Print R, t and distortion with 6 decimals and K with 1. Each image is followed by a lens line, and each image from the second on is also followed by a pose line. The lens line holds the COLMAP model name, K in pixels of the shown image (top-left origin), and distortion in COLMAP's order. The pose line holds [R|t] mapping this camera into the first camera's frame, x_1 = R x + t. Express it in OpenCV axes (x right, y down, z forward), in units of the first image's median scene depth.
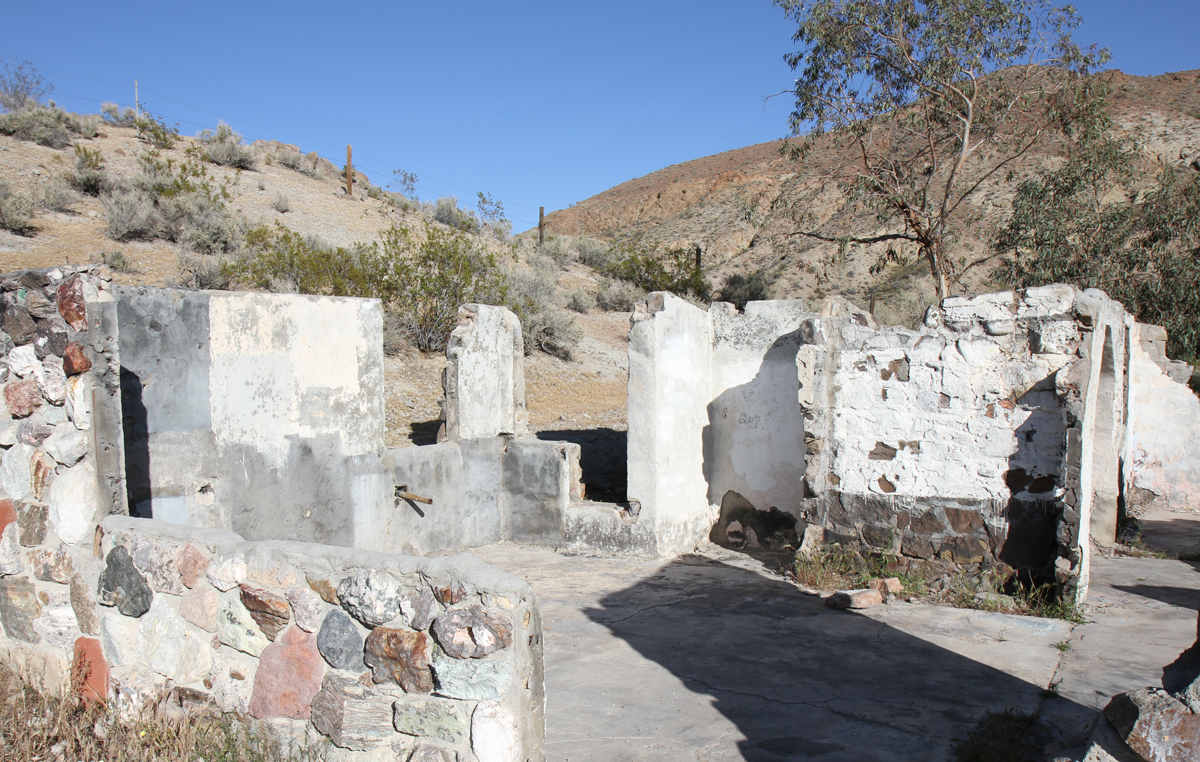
lens RADIAL K [[1031.2, 0, 596.3], [0, 1031.2, 448.3], [0, 0, 1]] dist [-0.060346, 0.060307]
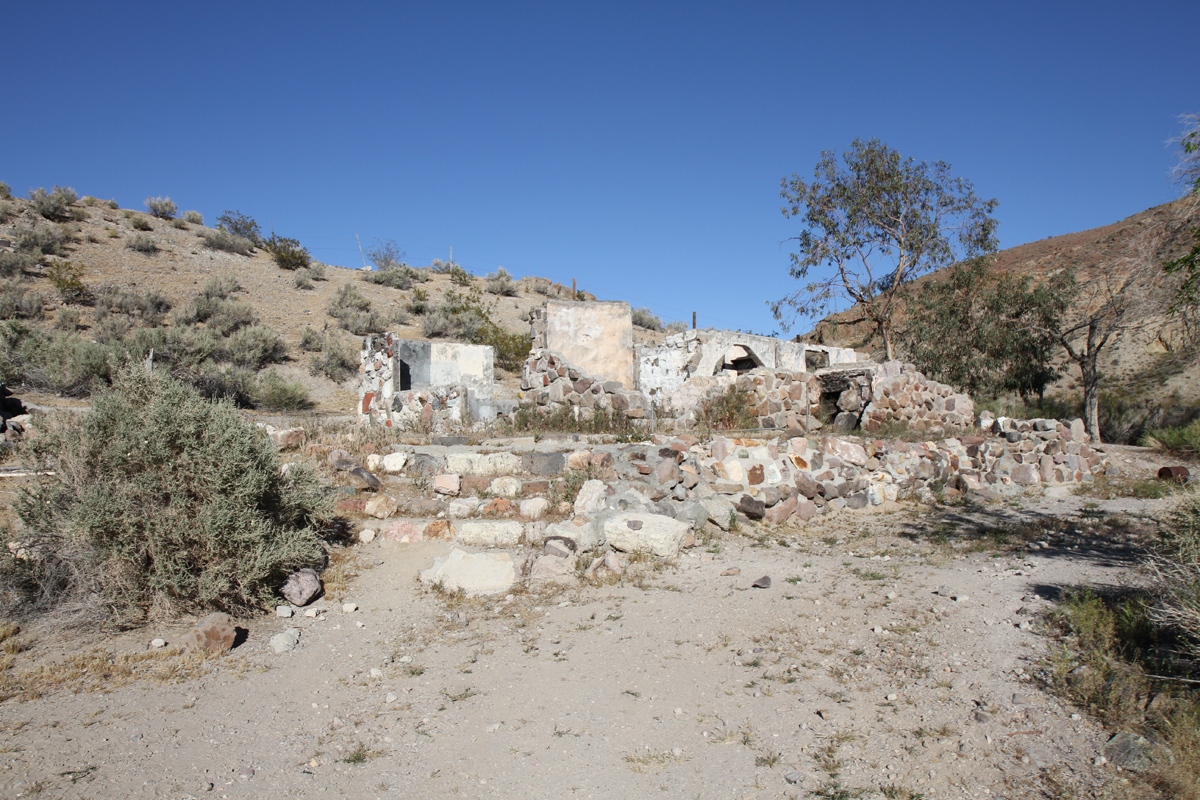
lens RADIAL K [[959.4, 0, 601.5], [0, 959.4, 402.4], [0, 0, 1]] dist [-0.059304, 0.005906]
pose [[0.959076, -0.017994, -0.282577, 0.301821], [-0.021445, 0.990496, -0.135858, 0.133019], [0.282336, 0.136358, 0.949575, -0.518414]]
